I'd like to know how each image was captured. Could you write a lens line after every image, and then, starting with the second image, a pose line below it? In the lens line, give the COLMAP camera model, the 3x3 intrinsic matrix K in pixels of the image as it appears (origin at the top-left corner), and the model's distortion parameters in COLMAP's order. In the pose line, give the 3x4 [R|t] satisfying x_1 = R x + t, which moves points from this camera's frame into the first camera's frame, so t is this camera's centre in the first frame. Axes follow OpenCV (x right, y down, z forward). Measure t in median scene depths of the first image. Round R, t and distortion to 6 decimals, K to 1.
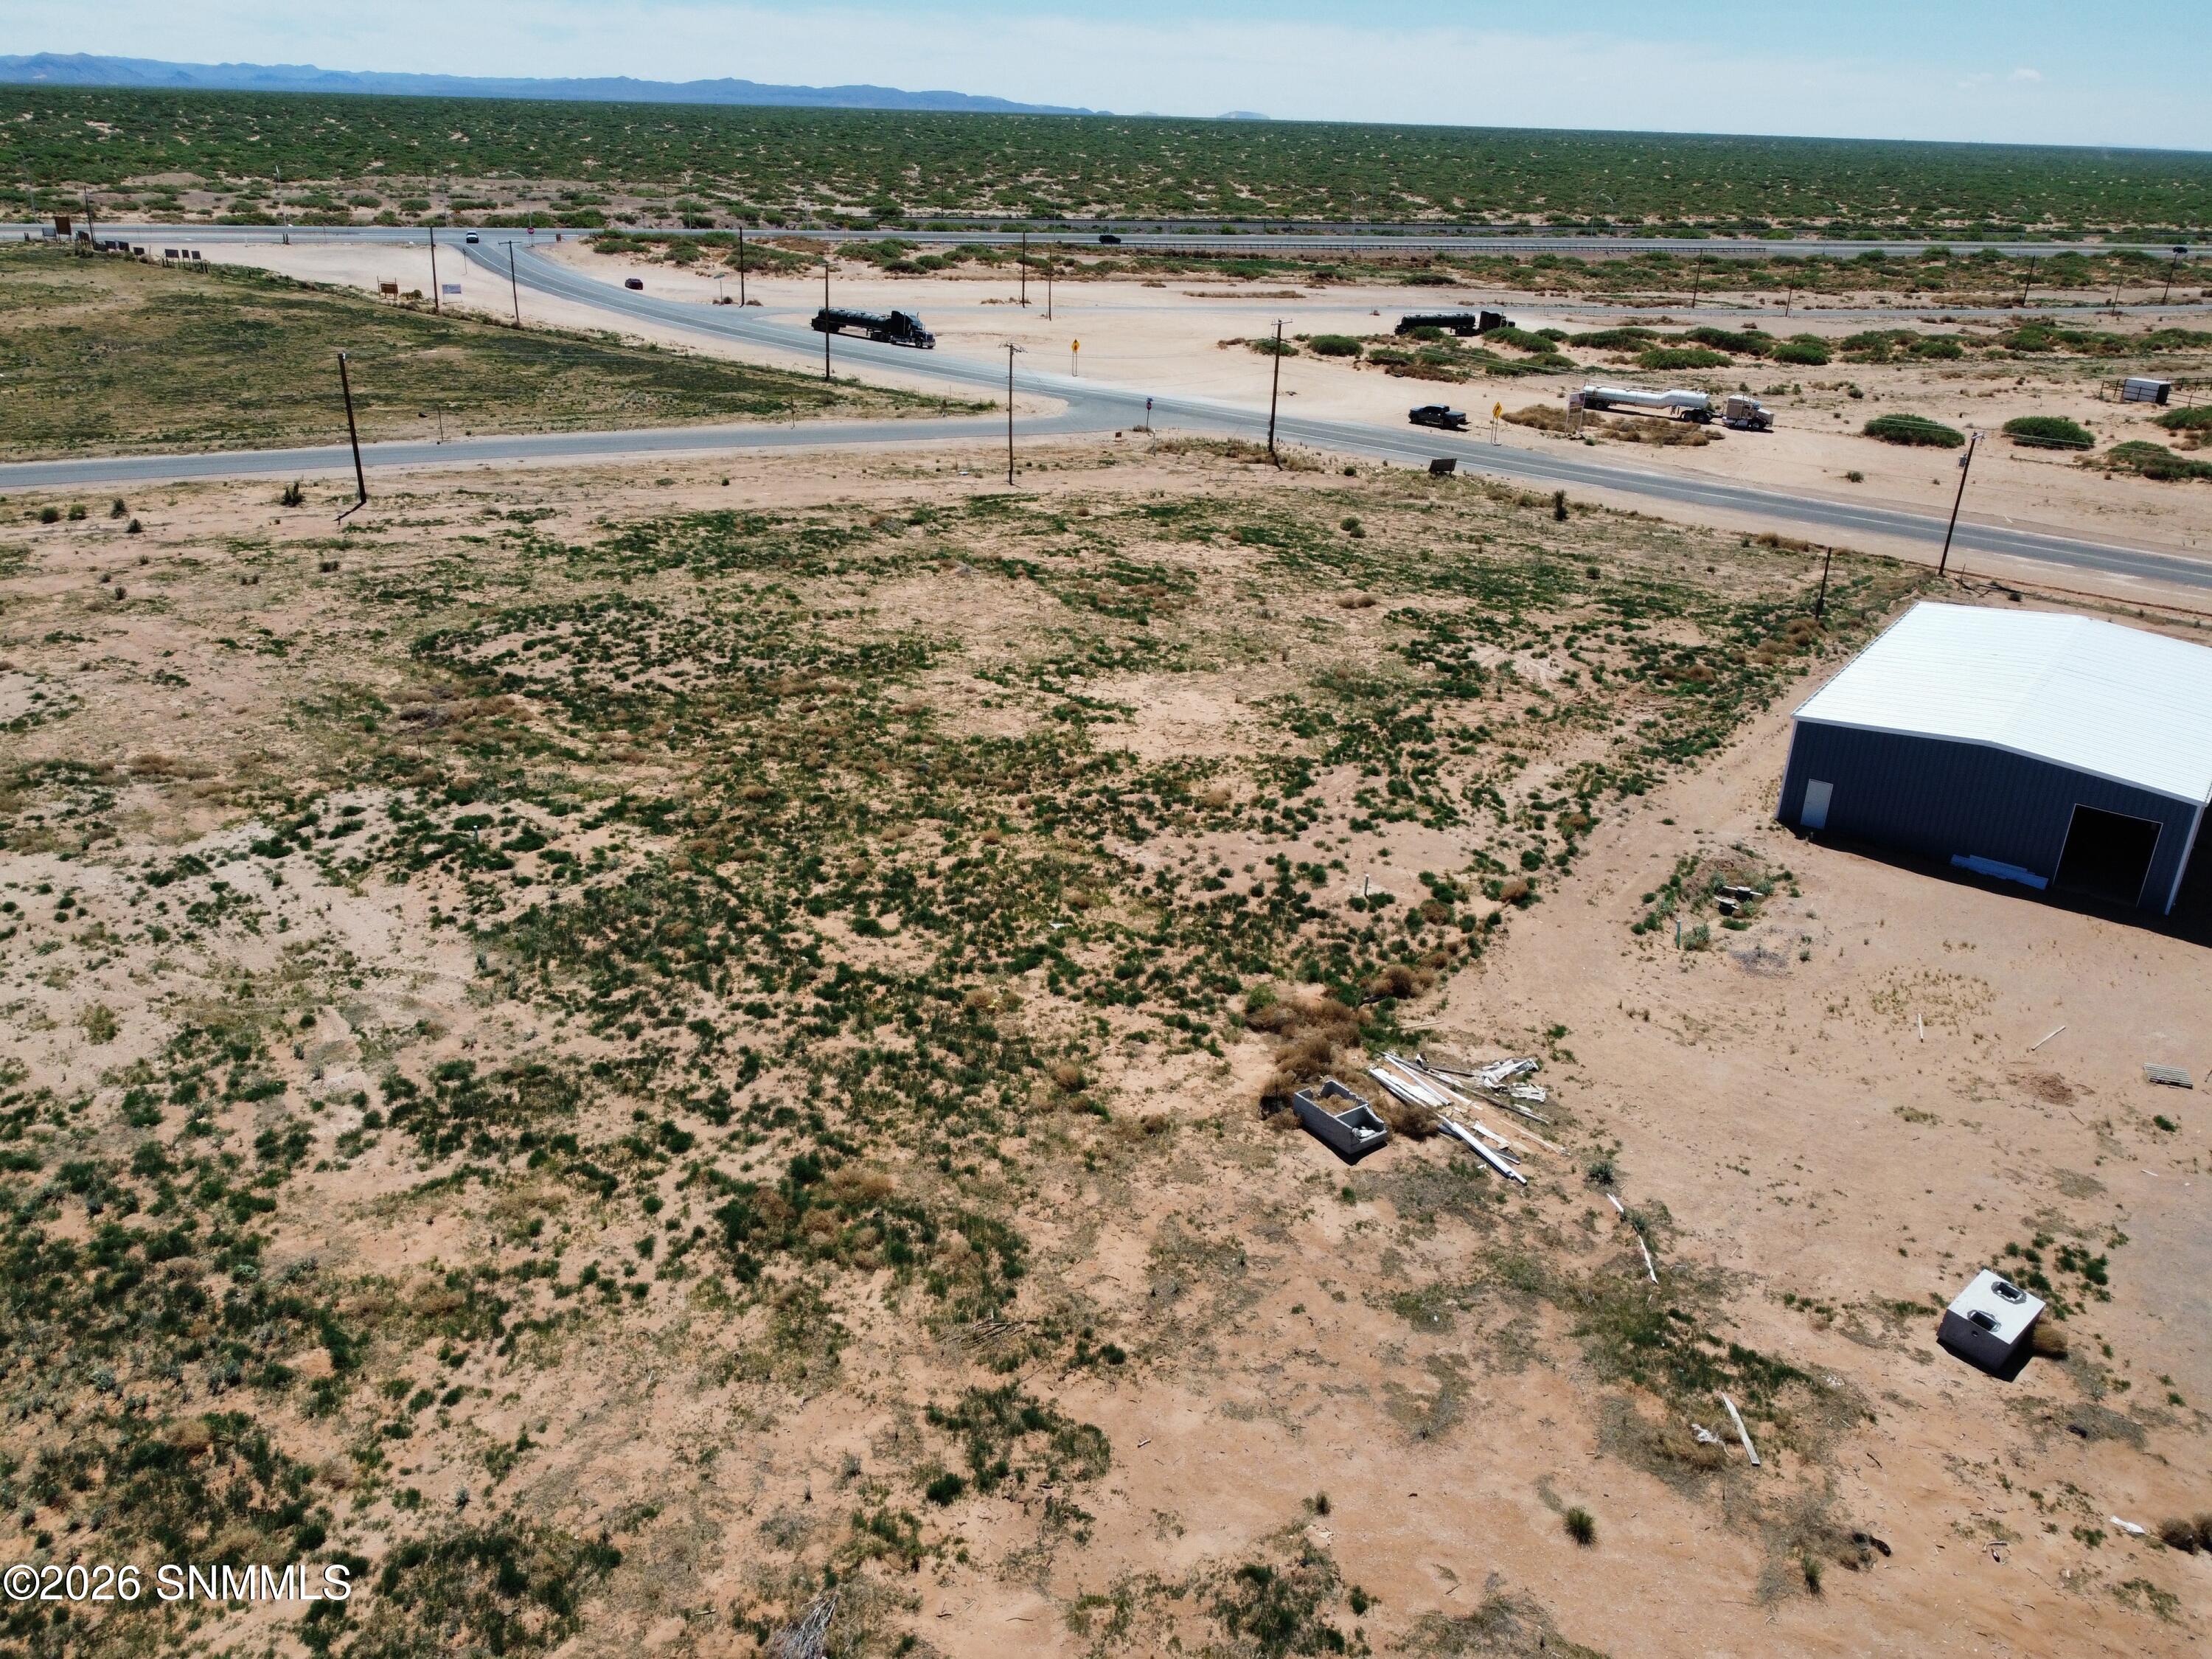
lens RADIAL K [[1677.3, 0, 1099.1], [0, 1677.3, 829.4], [0, 0, 1]] dist [0.001517, -0.000872]
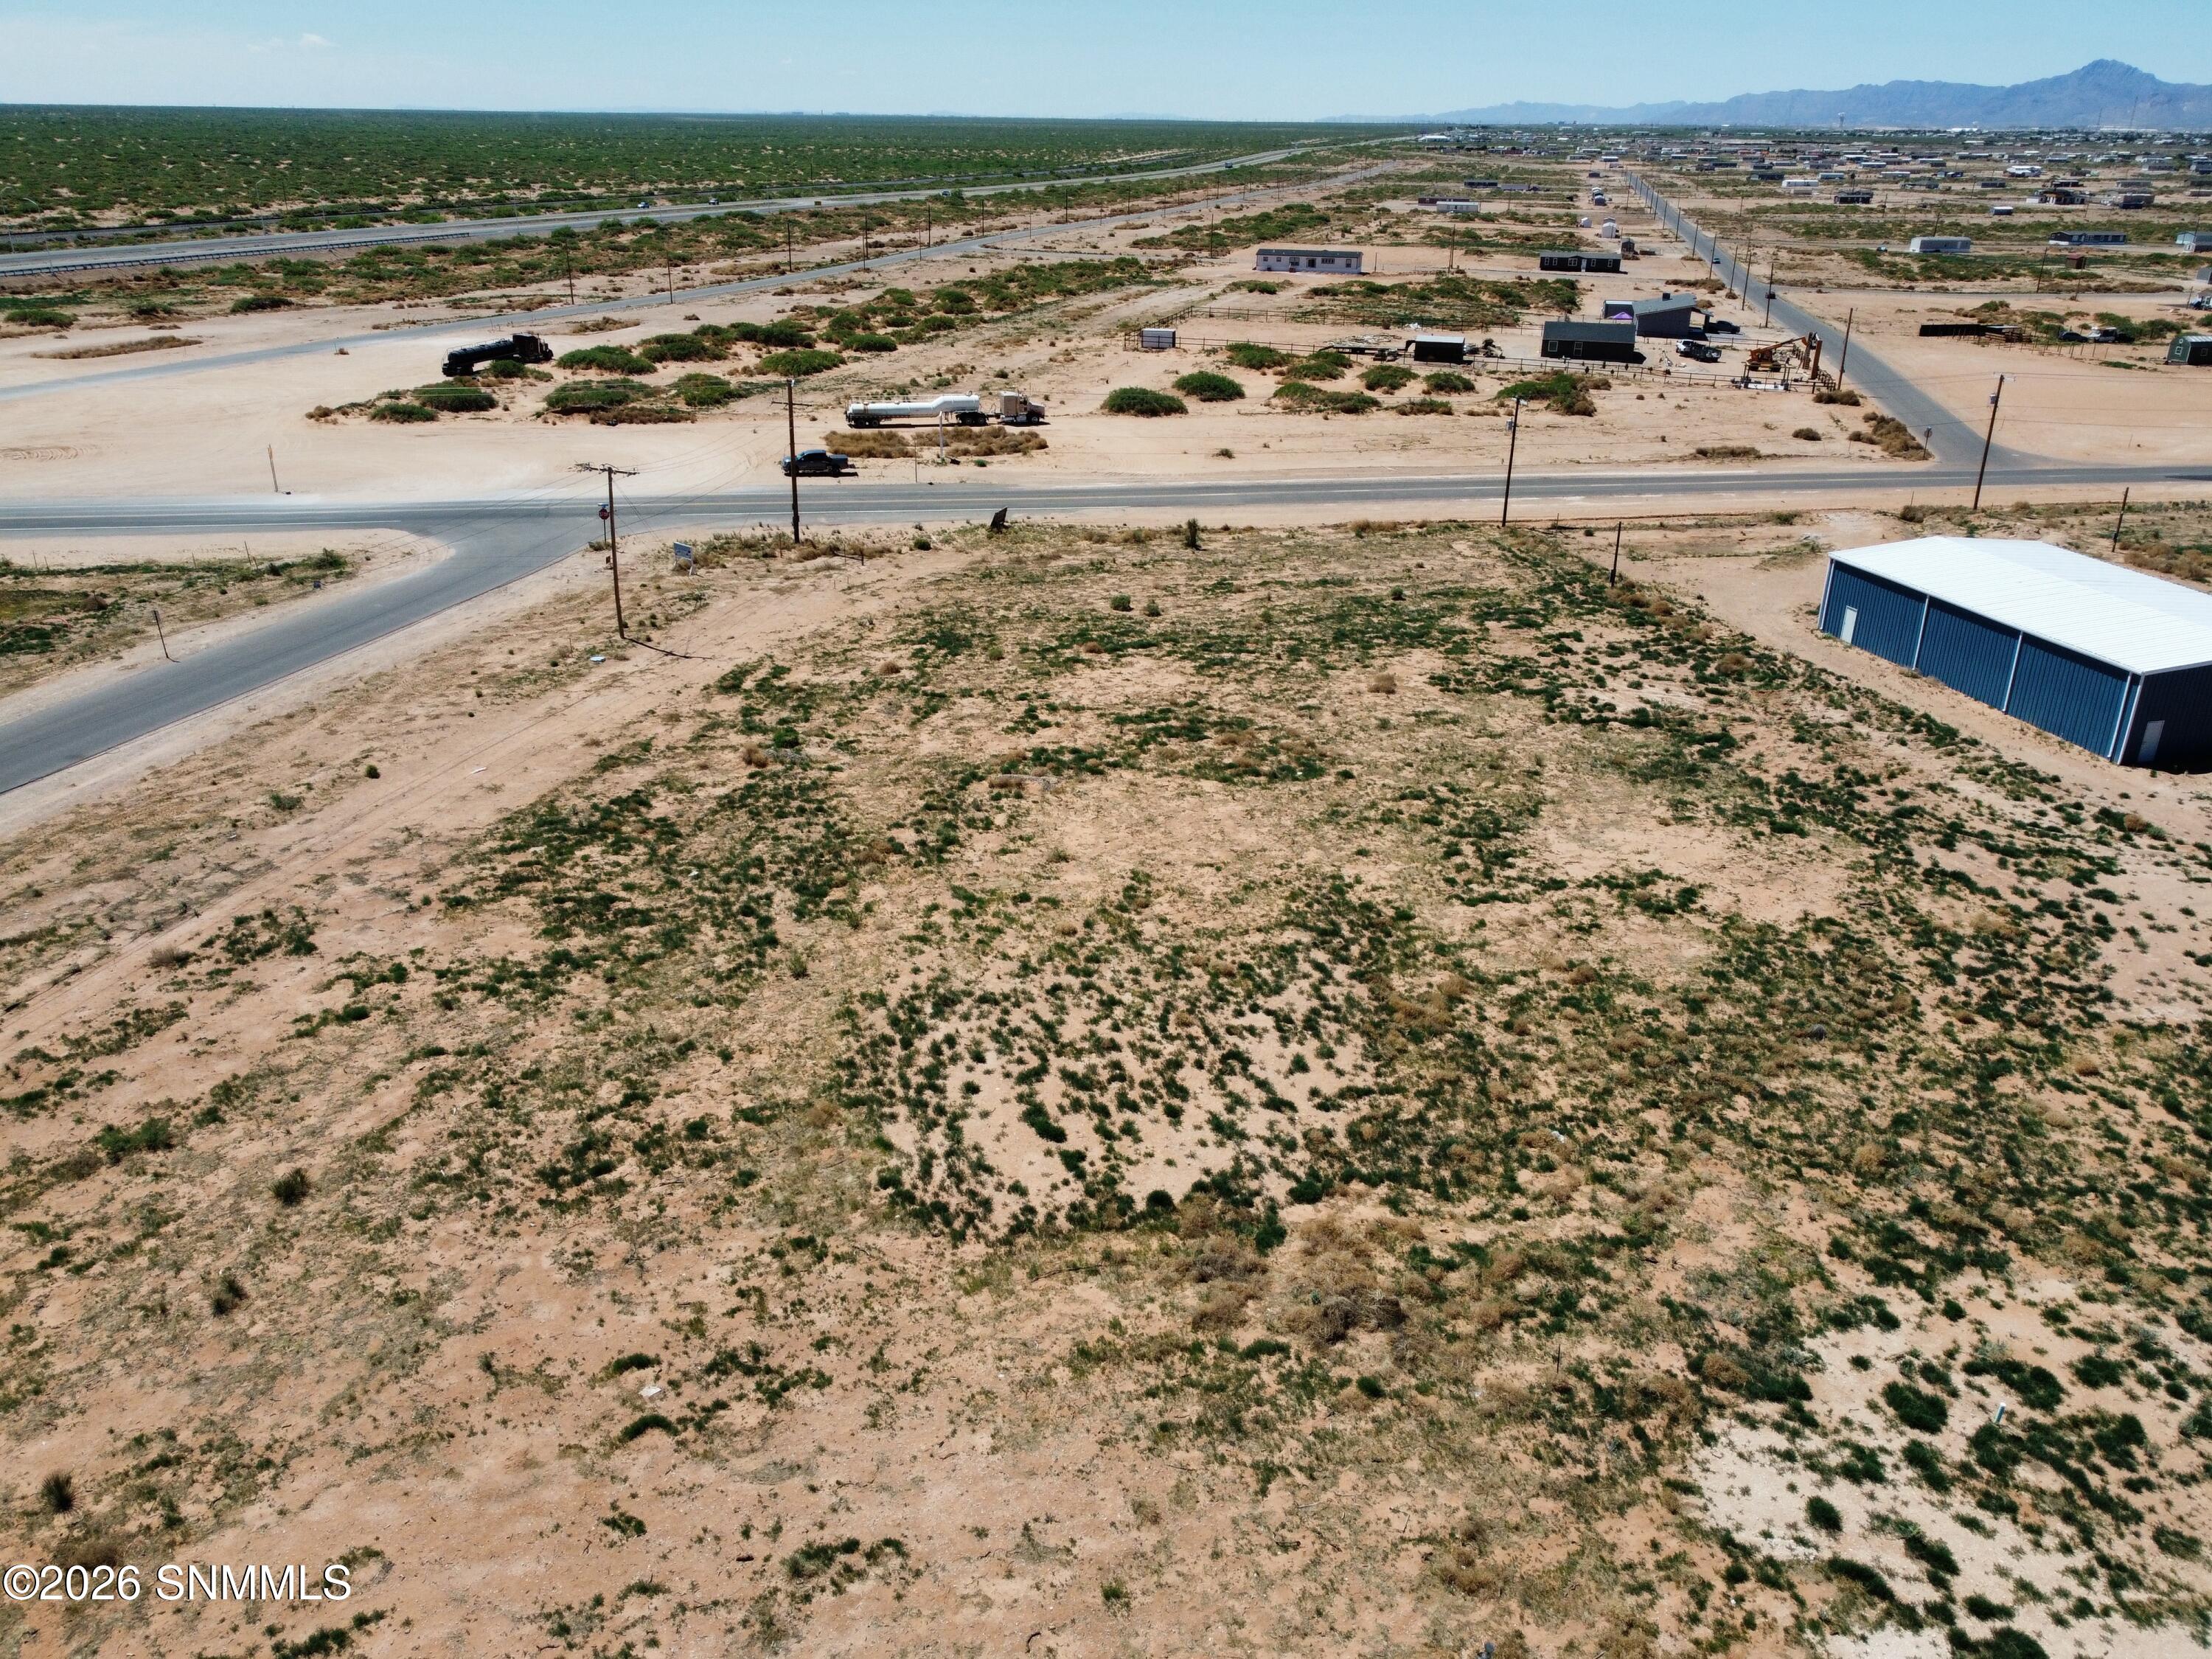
lens RADIAL K [[1677.3, 0, 1101.1], [0, 1677.3, 827.2], [0, 0, 1]] dist [0.001517, -0.000872]
pose [[0.642702, -0.318858, 0.696609, -0.732037], [0.307095, 0.940250, 0.147049, -0.301032], [-0.701874, 0.119417, 0.702220, 0.614072]]
